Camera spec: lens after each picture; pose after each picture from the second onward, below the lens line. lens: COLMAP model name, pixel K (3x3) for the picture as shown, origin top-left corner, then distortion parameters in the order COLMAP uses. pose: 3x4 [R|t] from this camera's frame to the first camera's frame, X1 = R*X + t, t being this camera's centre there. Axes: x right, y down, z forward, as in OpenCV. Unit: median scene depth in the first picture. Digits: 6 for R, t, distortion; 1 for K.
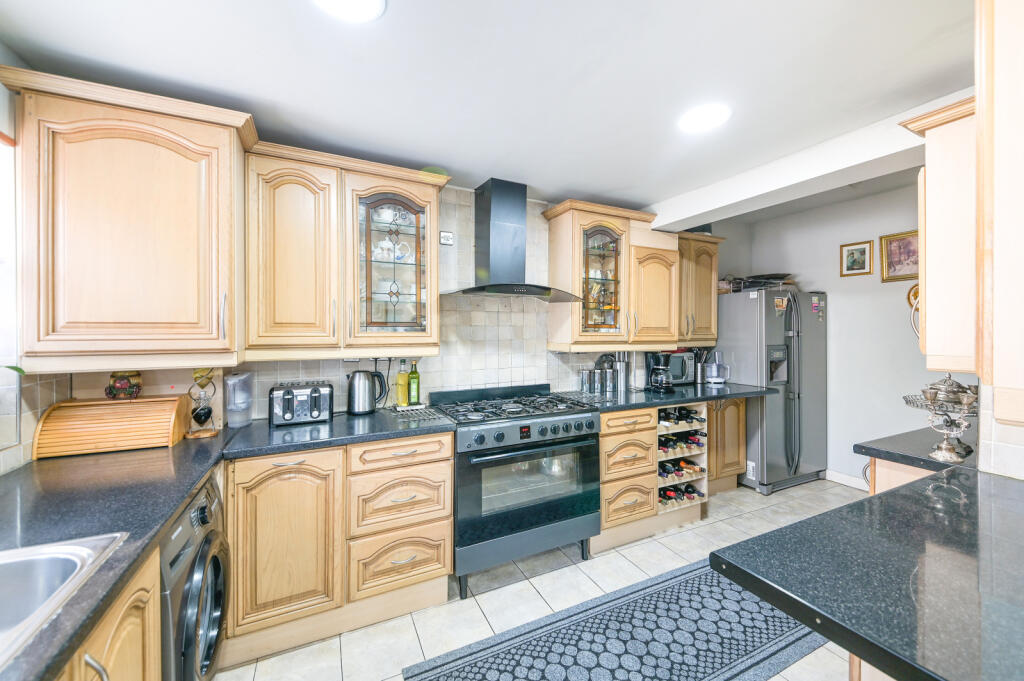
lens RADIAL K [[397.1, 0, 514.7], [0, 397.1, 333.6], [0, 0, 1]] dist [0.000469, -0.000422]
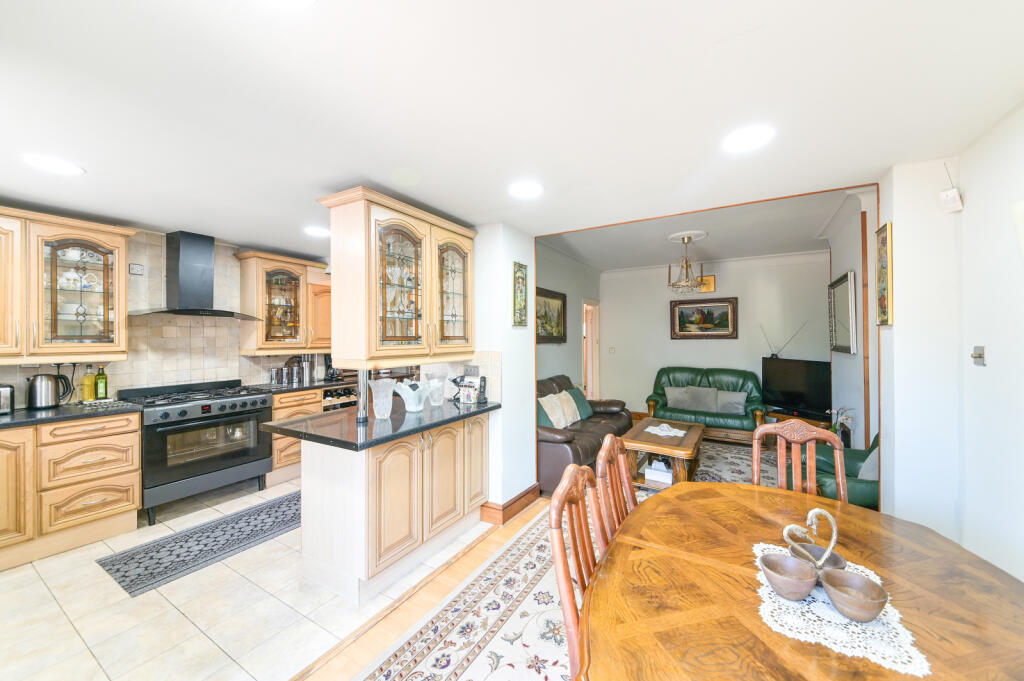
lens RADIAL K [[369.3, 0, 520.0], [0, 369.3, 336.2], [0, 0, 1]] dist [-0.022497, 0.000166]
pose [[0.810841, -0.001335, 0.585265, 0.177813], [0.006200, 0.999961, -0.006310, -0.010422], [-0.585234, 0.008745, 0.810818, -0.780395]]
